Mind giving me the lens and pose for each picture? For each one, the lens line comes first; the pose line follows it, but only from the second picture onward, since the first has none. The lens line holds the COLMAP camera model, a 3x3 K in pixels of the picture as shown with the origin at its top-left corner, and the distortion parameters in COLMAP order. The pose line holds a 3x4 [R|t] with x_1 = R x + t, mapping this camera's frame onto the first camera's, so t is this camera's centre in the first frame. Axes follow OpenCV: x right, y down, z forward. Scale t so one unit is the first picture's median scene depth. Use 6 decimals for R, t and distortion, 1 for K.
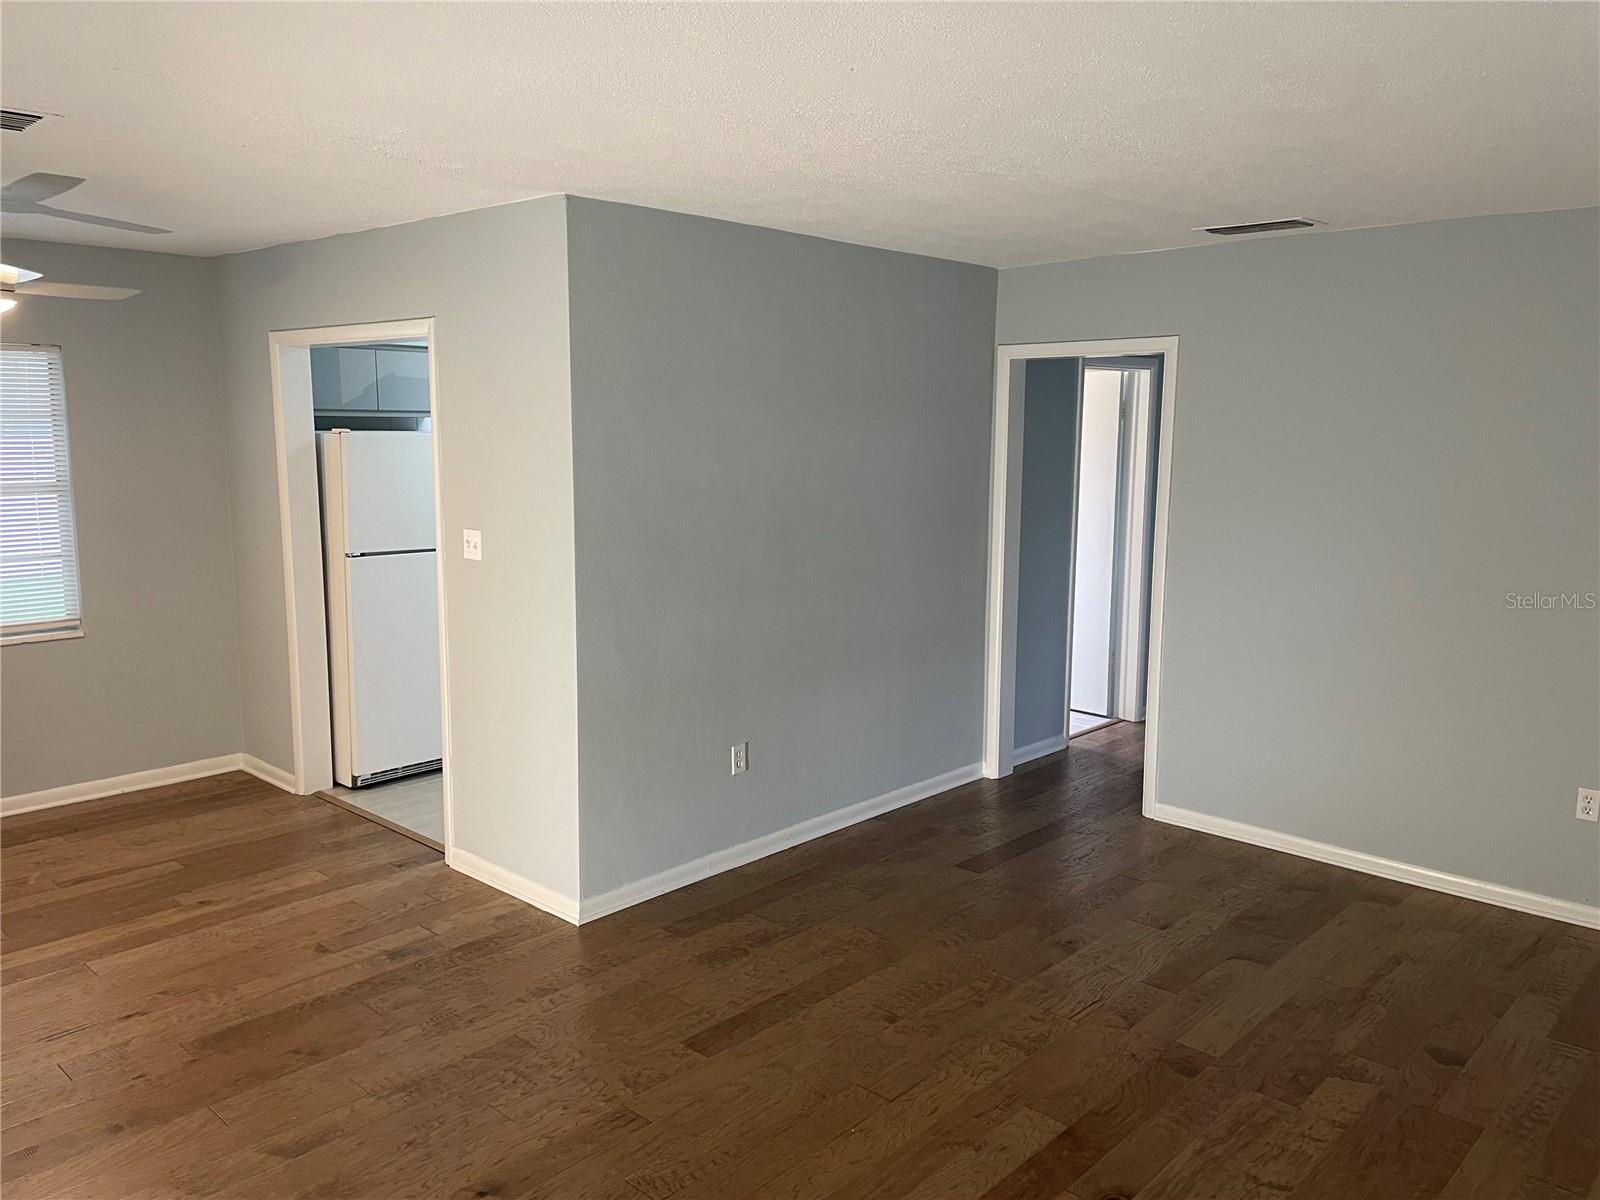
lens RADIAL K [[1217.7, 0, 811.6], [0, 1217.7, 587.7], [0, 0, 1]] dist [0.086294, -0.102720]
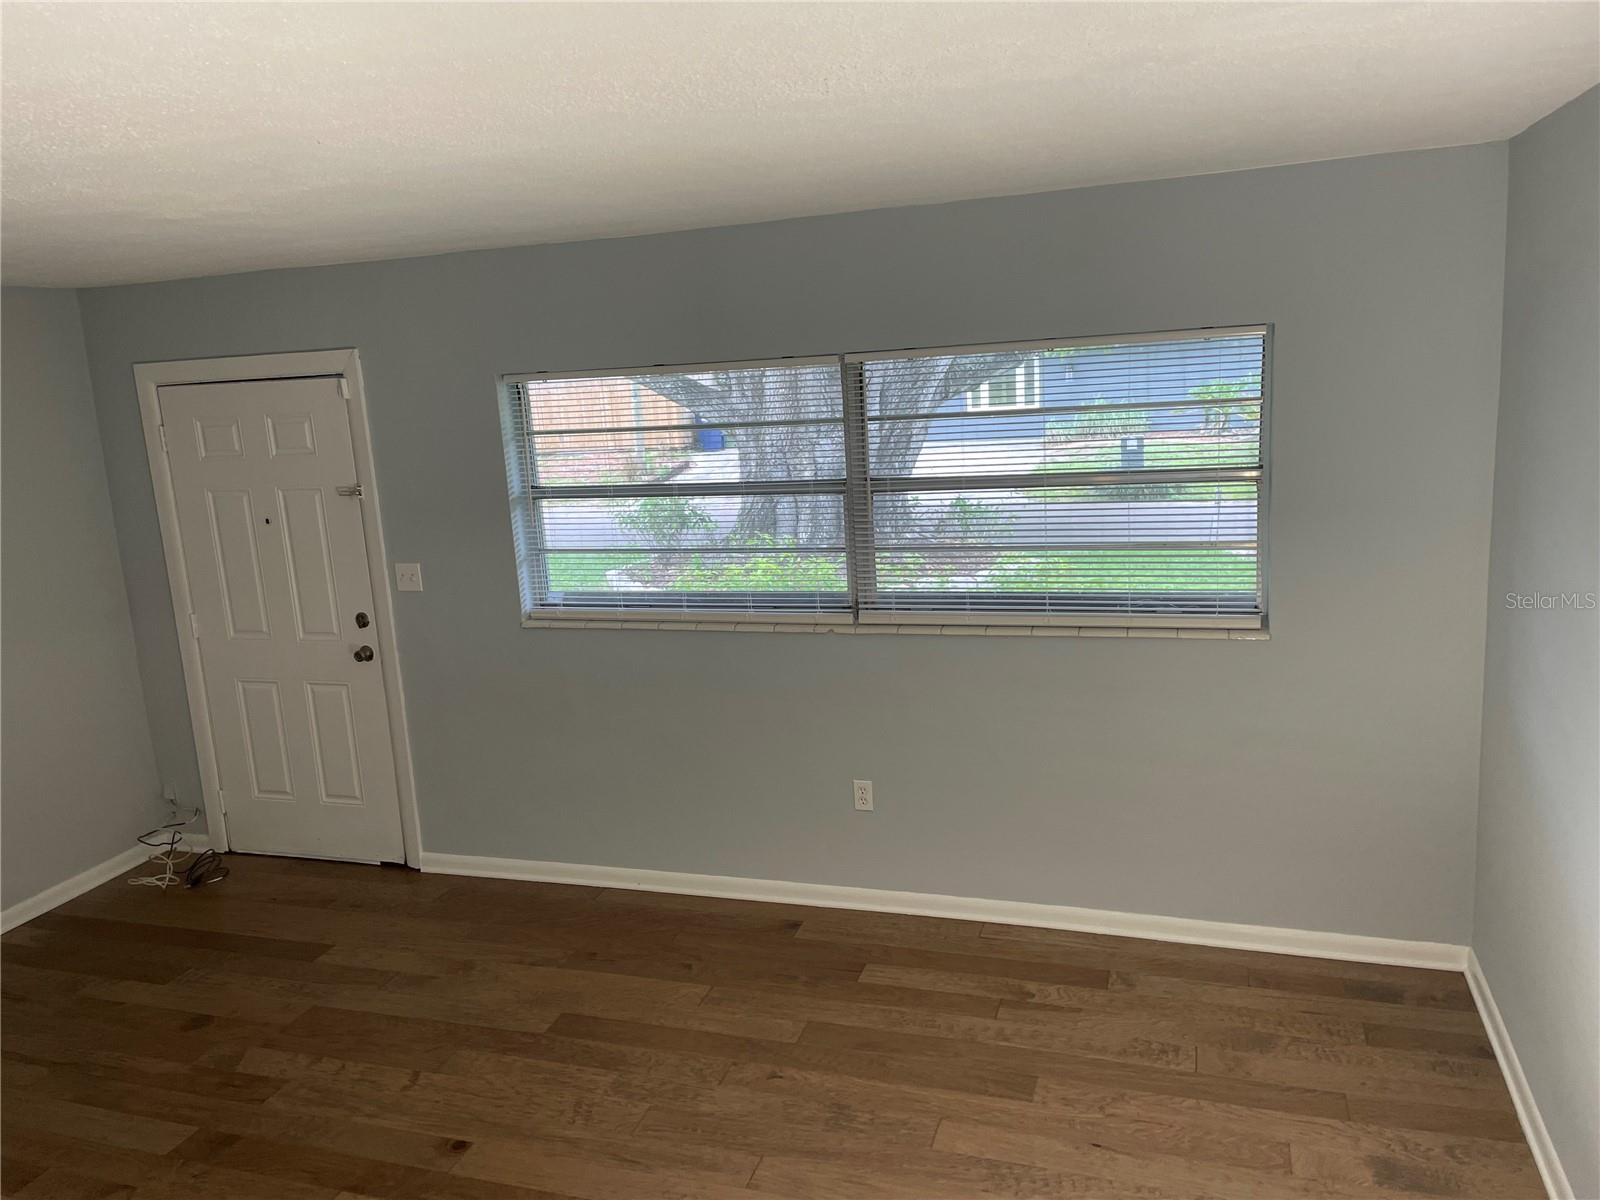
lens RADIAL K [[1217.7, 0, 795.8], [0, 1217.7, 595.8], [0, 0, 1]] dist [0.086294, -0.102720]
pose [[-0.411168, -0.157530, 0.897845, -0.649965], [0.184345, 0.950234, 0.251143, -0.175916], [-0.892725, 0.268775, -0.361665, 0.762932]]
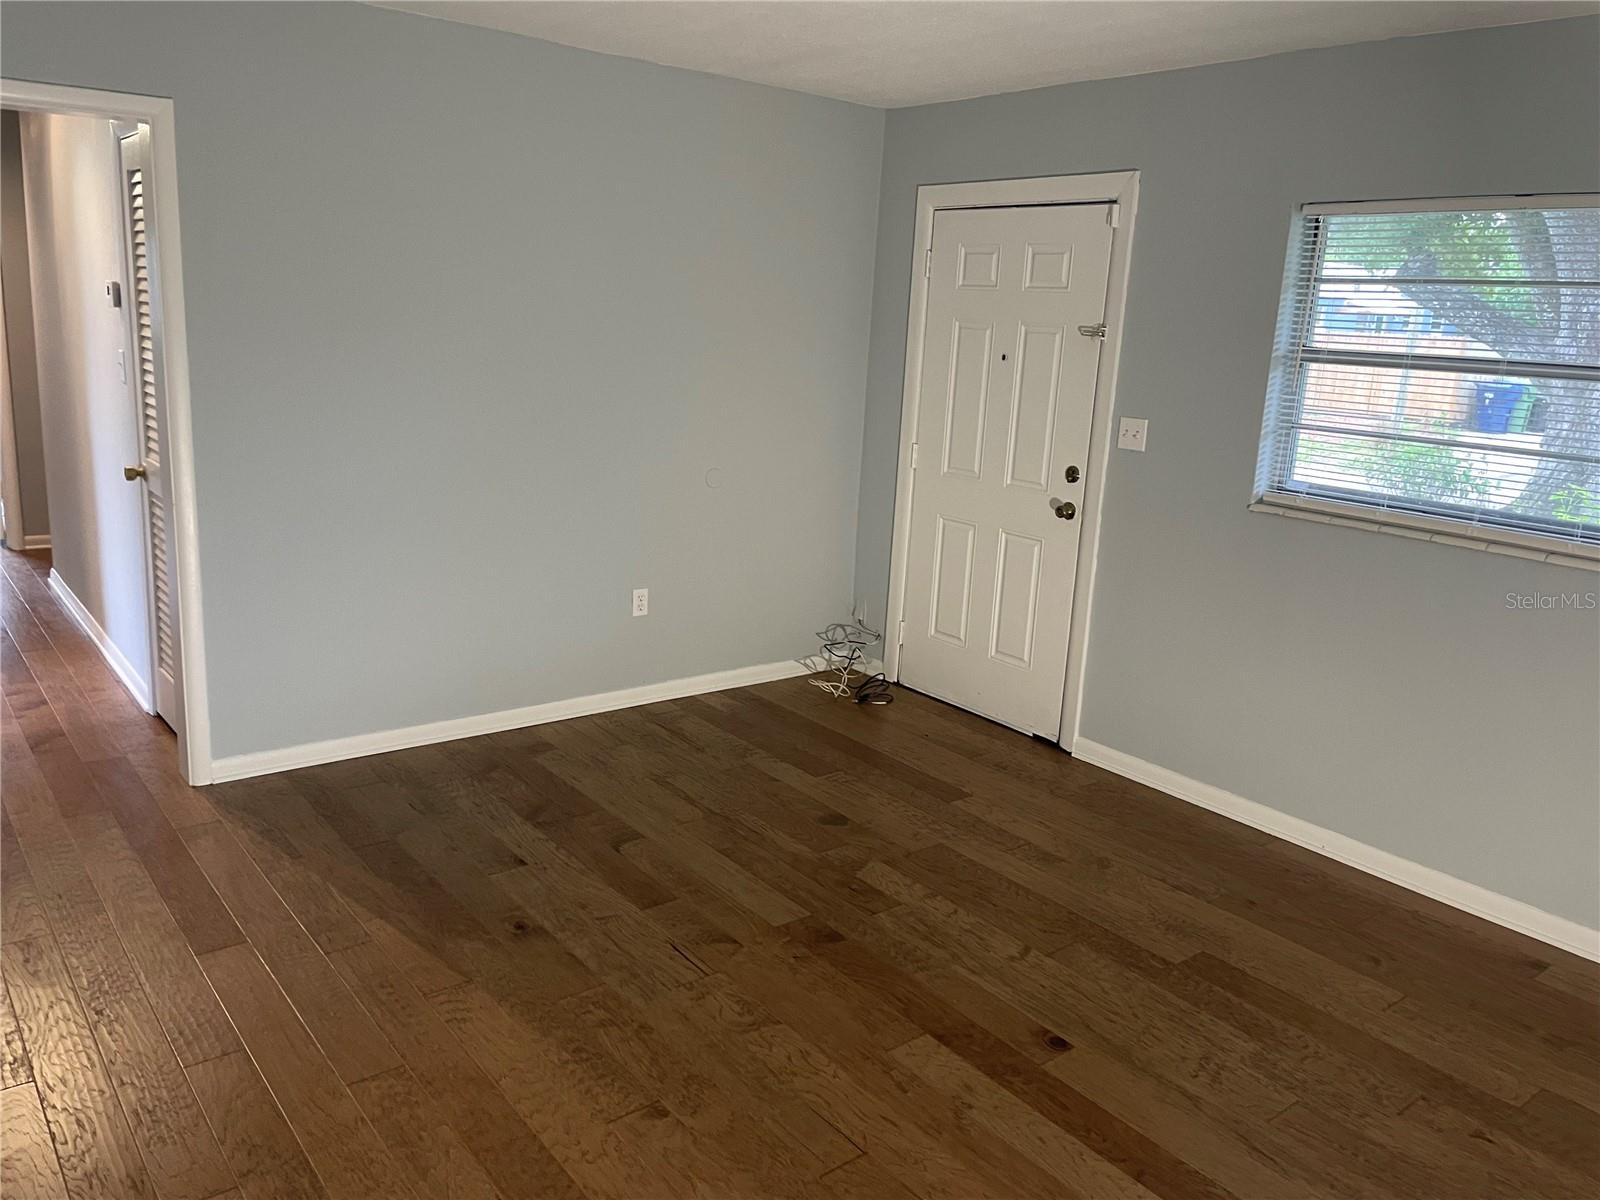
lens RADIAL K [[1217.7, 0, 802.6], [0, 1217.7, 584.7], [0, 0, 1]] dist [0.086294, -0.102720]
pose [[0.149698, -0.212093, 0.965716, -0.510082], [0.086193, 0.975803, 0.200947, -0.061980], [-0.984968, 0.053157, 0.164356, 0.779088]]
